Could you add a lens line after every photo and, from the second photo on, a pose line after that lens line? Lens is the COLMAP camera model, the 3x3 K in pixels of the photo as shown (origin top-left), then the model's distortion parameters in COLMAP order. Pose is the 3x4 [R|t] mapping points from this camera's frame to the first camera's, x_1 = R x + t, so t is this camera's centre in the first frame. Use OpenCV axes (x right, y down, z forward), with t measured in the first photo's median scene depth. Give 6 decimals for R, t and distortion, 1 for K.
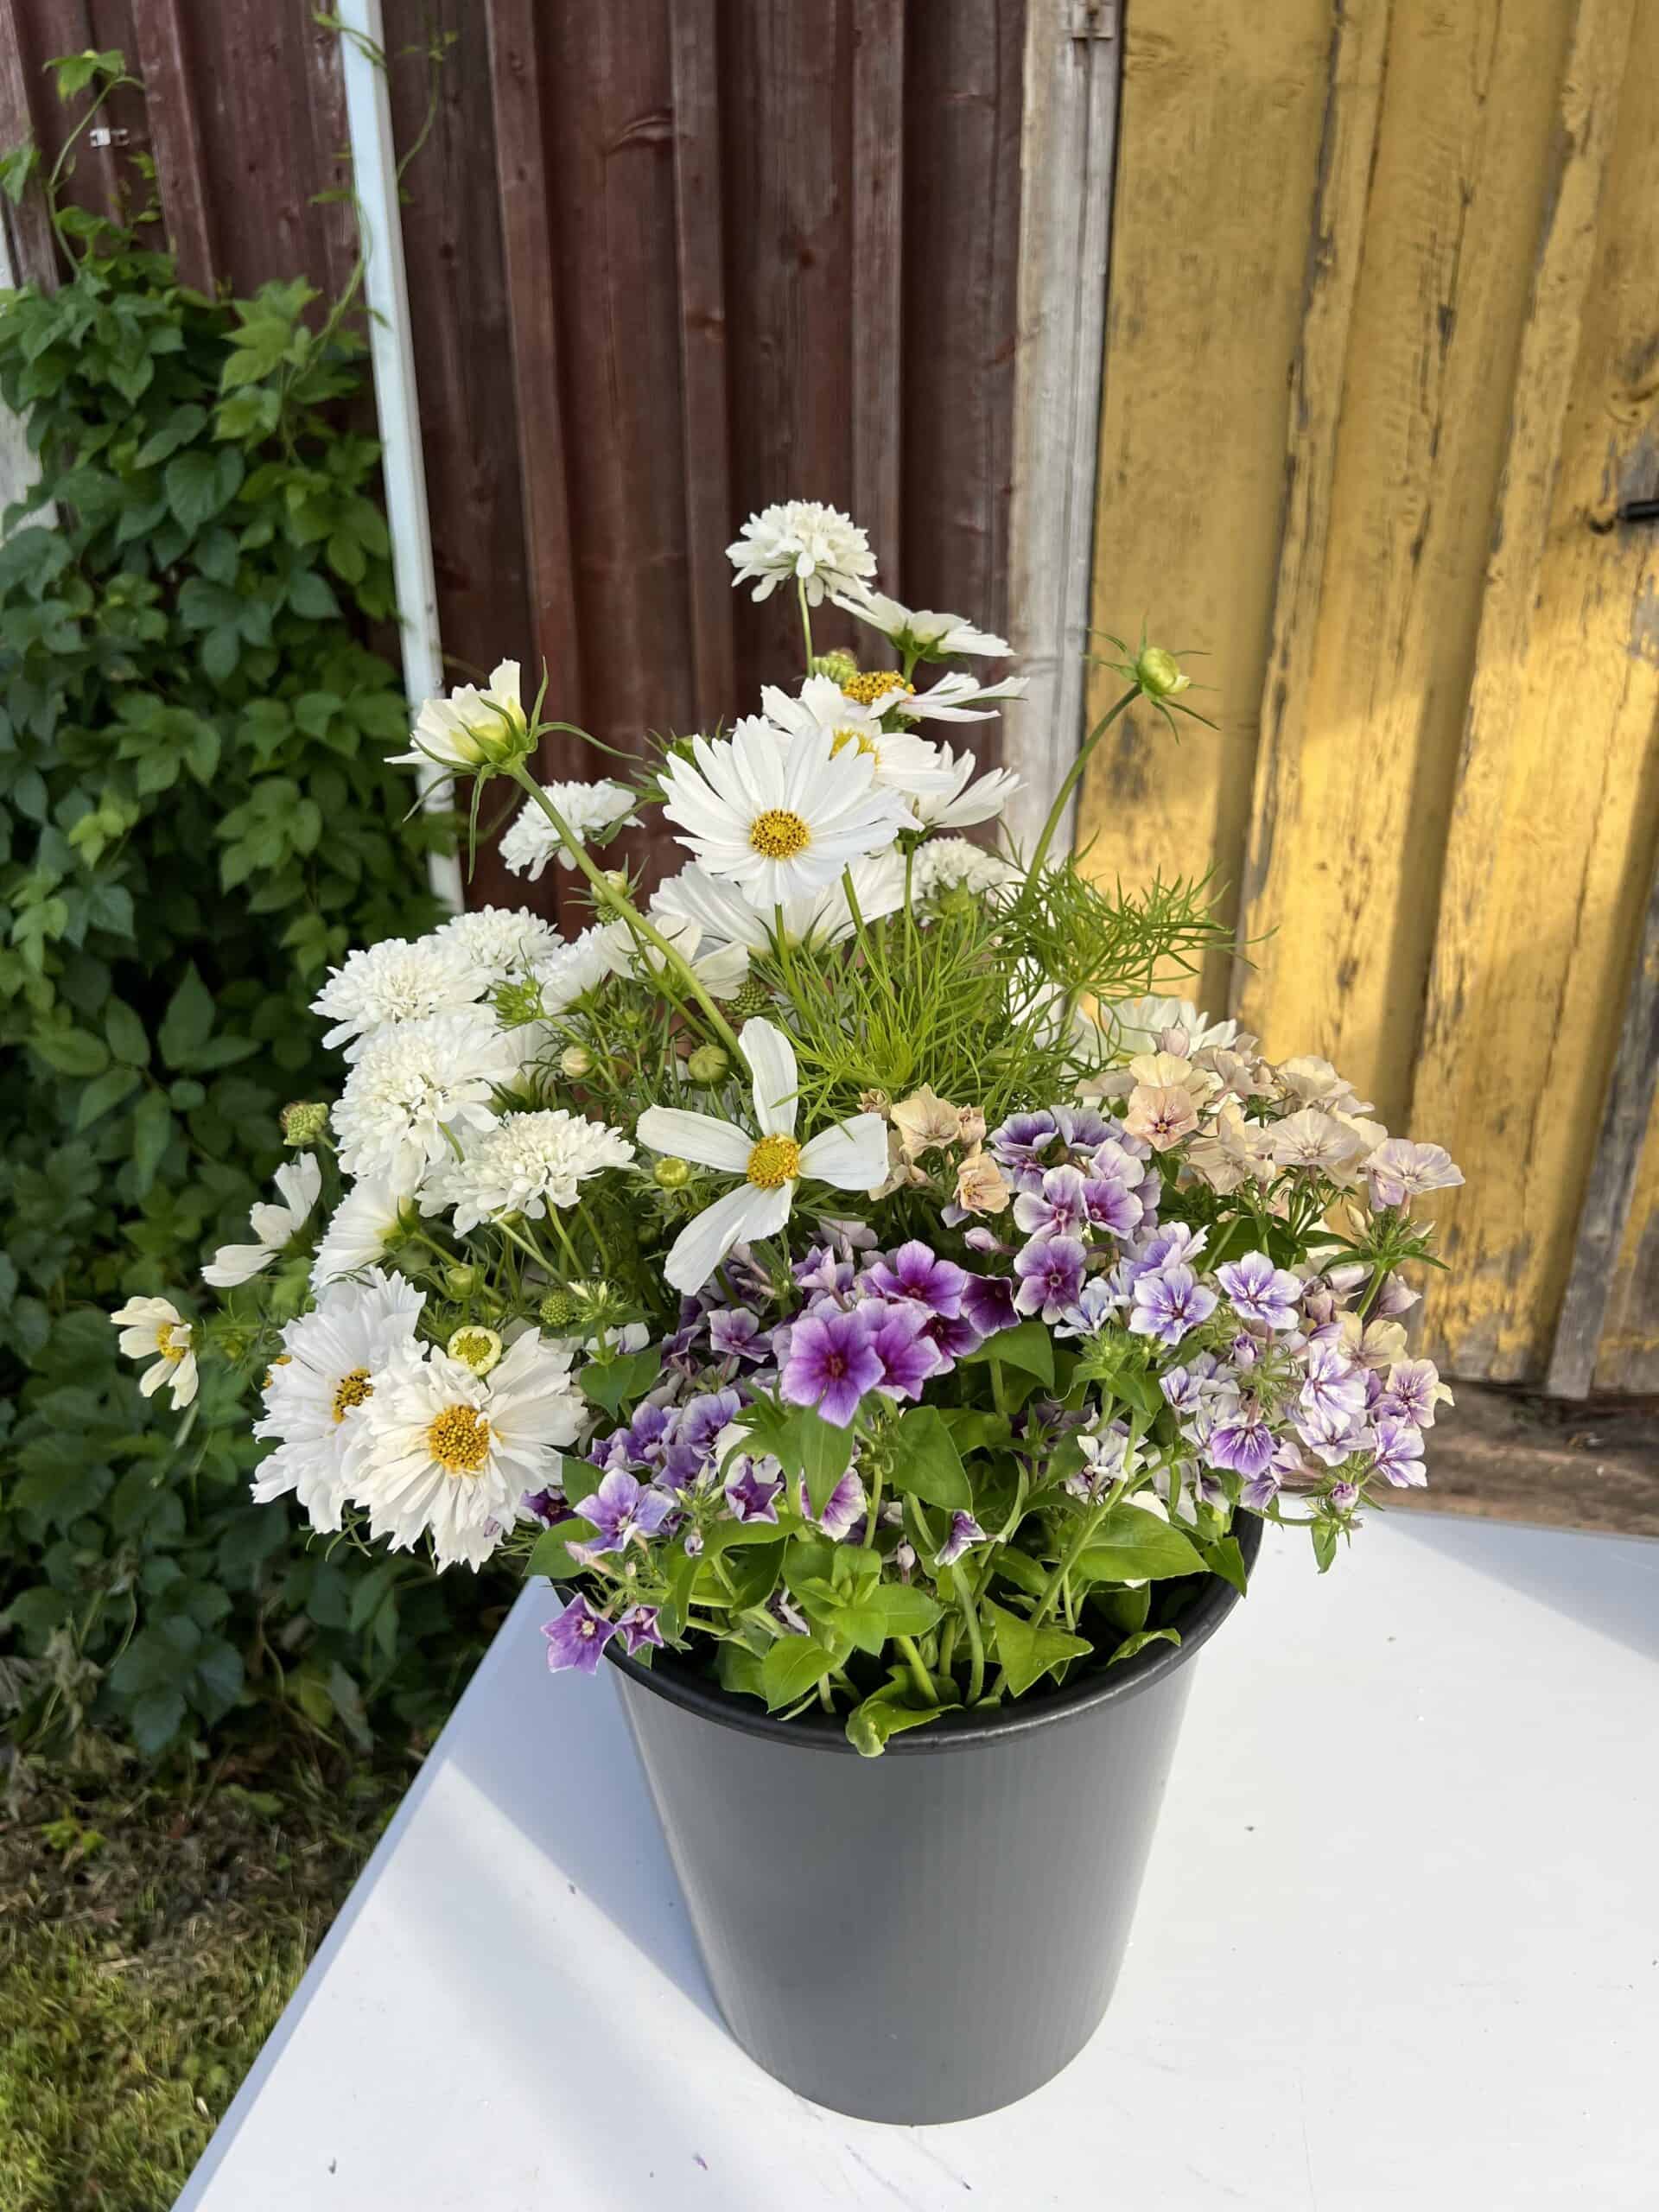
lens RADIAL K [[1632.2, 0, 825.7], [0, 1632.2, 1119.6], [0, 0, 1]] dist [0.026815, -0.035894]
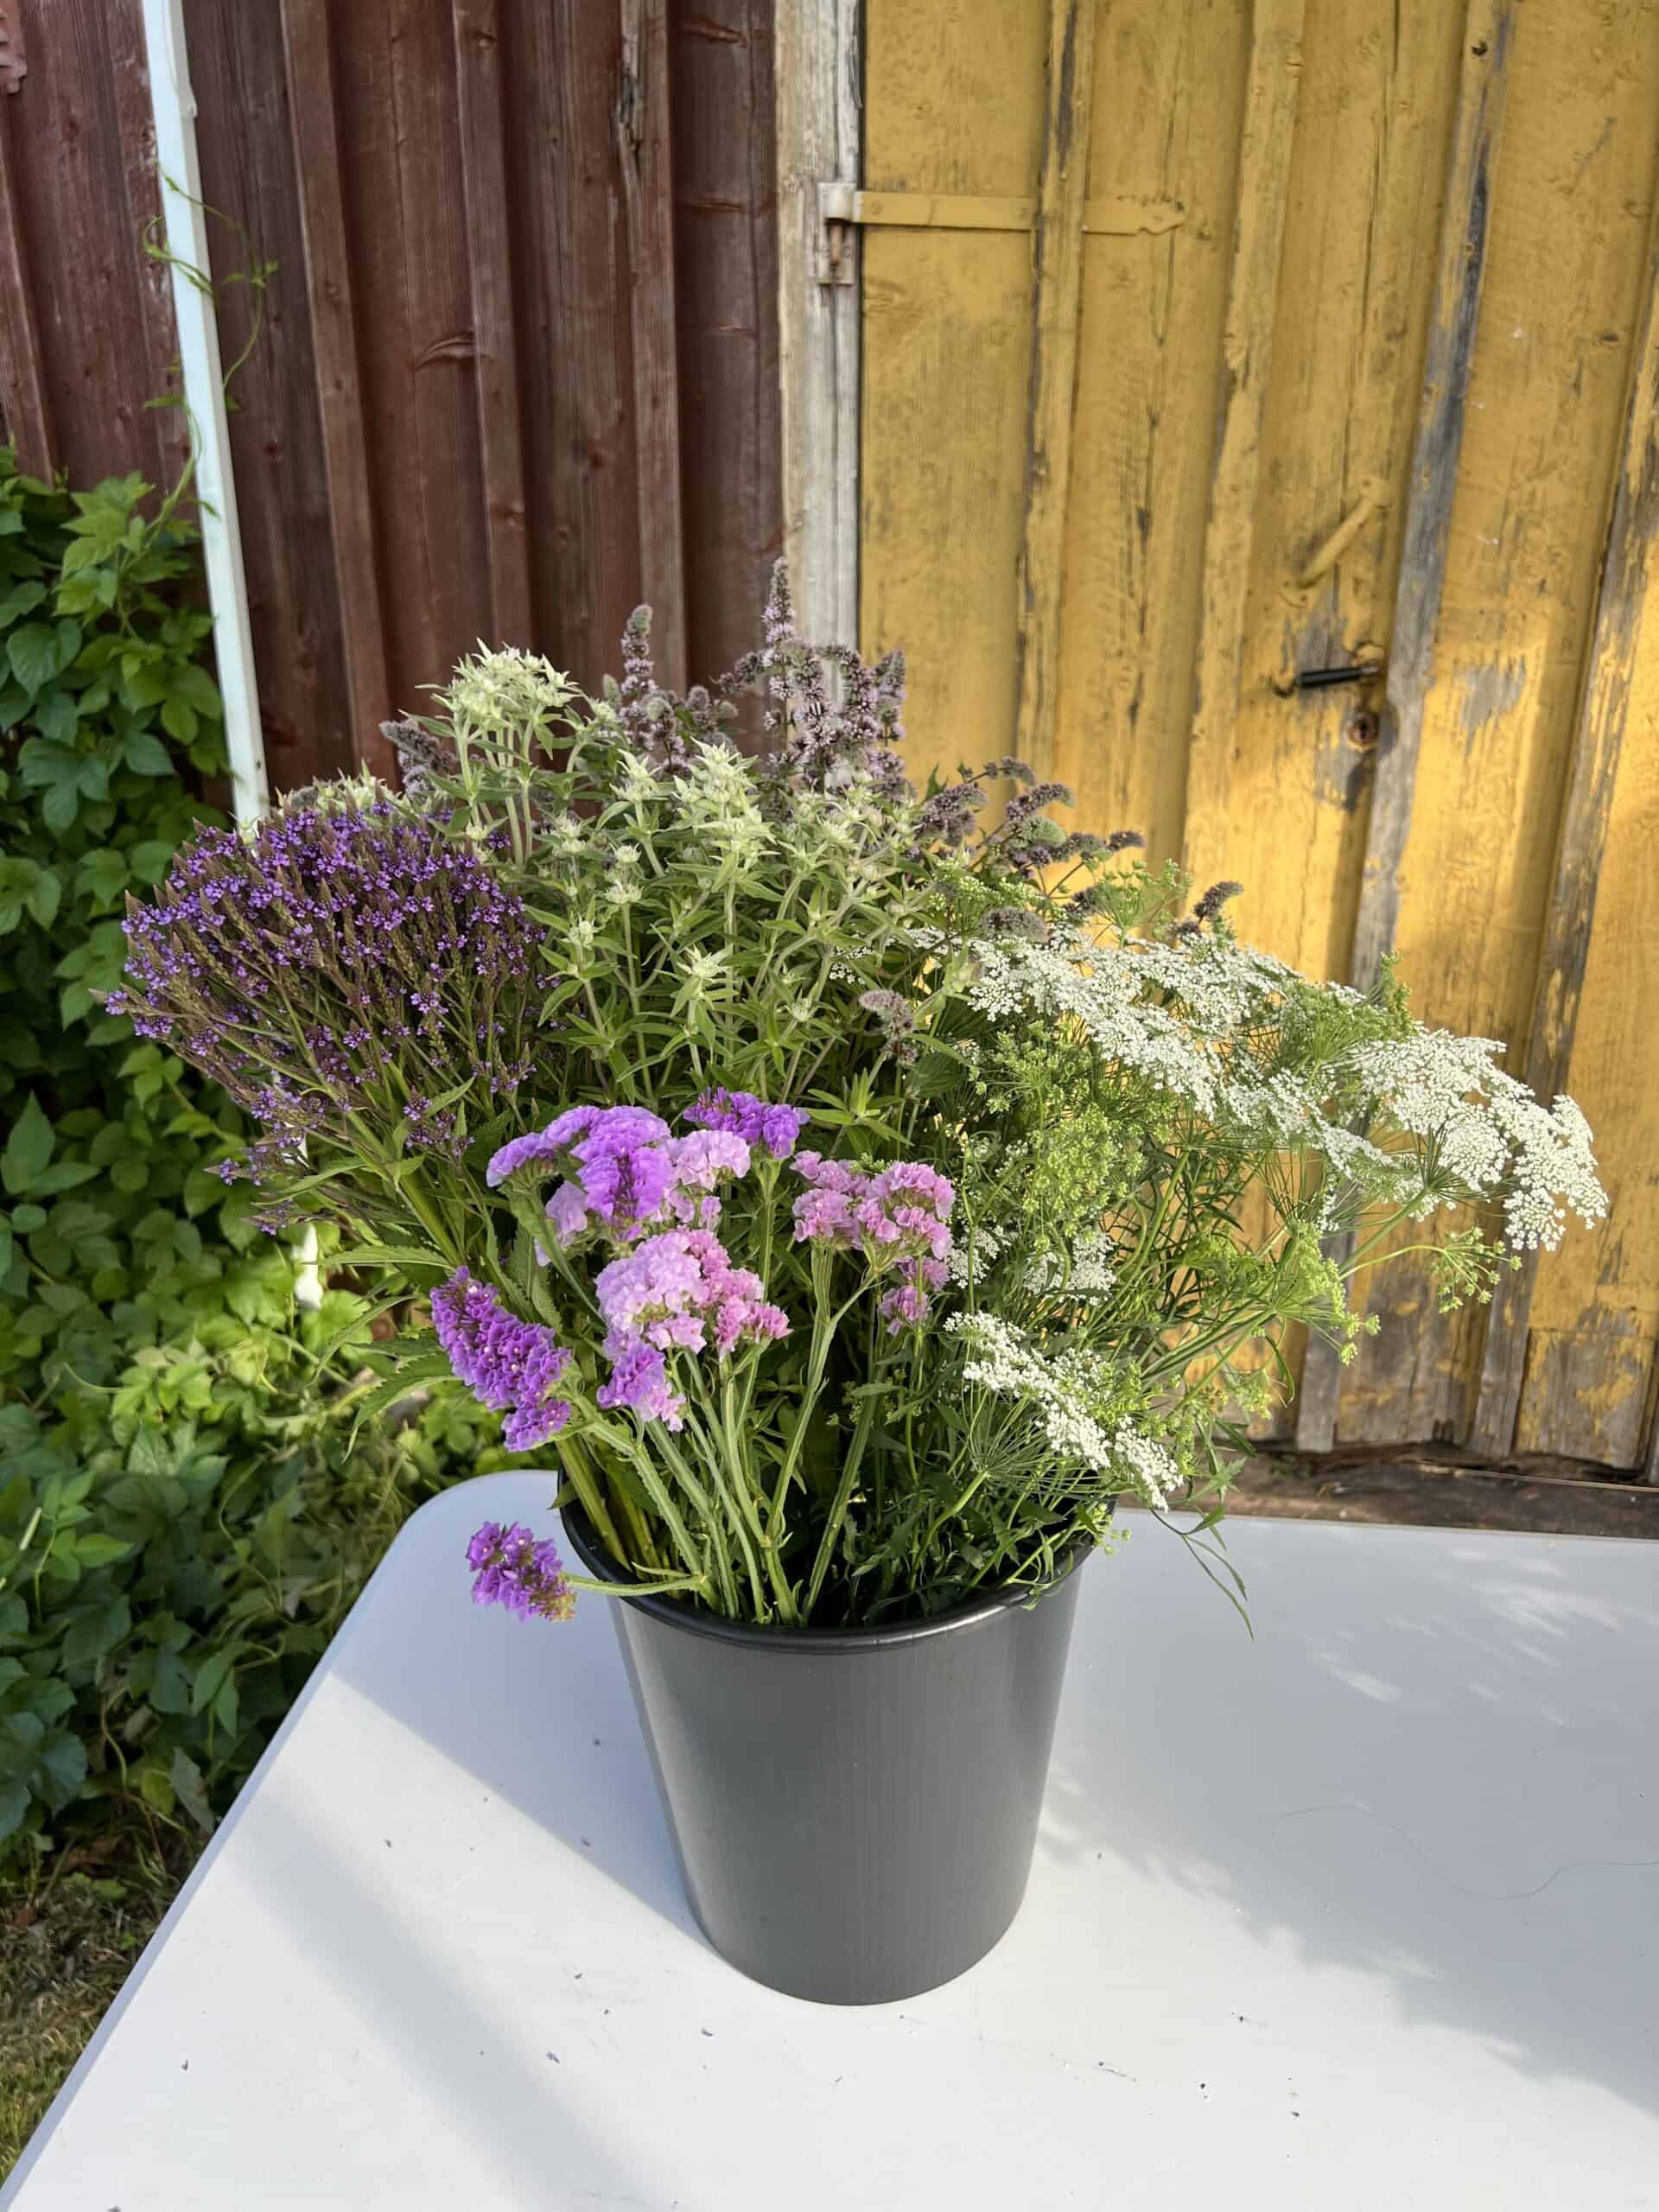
lens RADIAL K [[1632.2, 0, 822.5], [0, 1632.2, 1132.0], [0, 0, 1]] dist [0.026815, -0.035894]
pose [[0.995510, -0.027765, 0.090494, 0.028221], [0.033834, 0.997230, -0.066232, 0.017954], [-0.088405, 0.068997, 0.993692, -0.106908]]
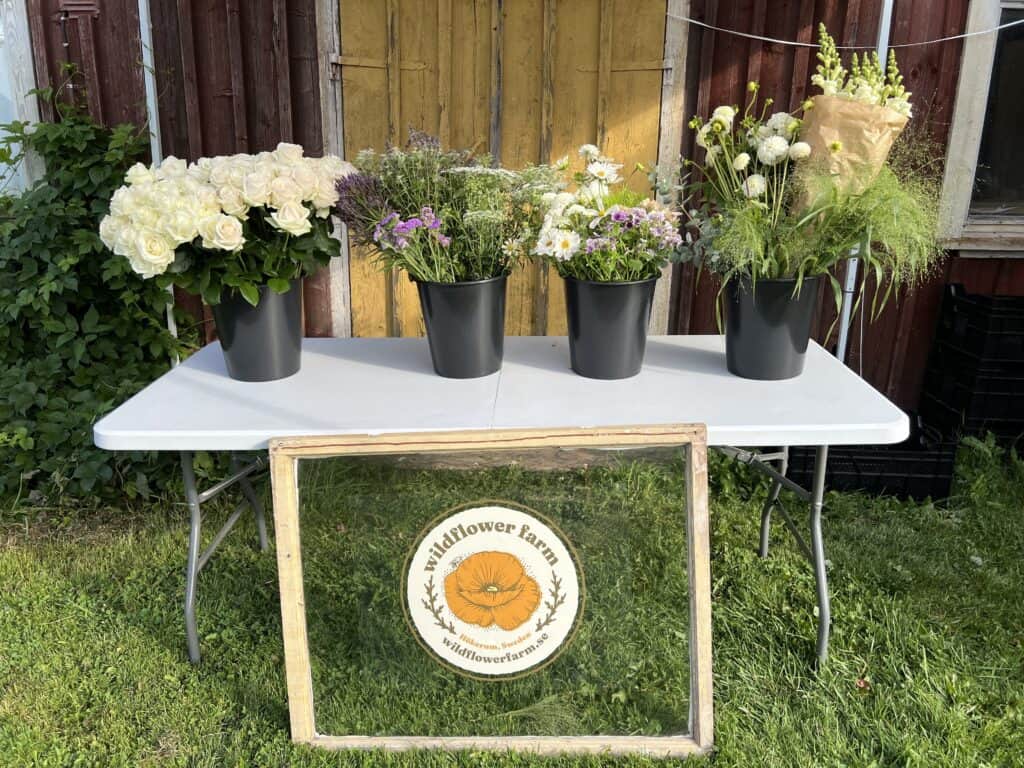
lens RADIAL K [[755.6, 0, 517.2], [0, 755.6, 392.4], [0, 0, 1]] dist [0.026815, -0.035894]
pose [[0.973786, -0.033533, 0.224980, 0.139671], [0.070462, 0.984892, -0.158188, 0.449995], [-0.216276, 0.169894, 0.961437, -0.795081]]
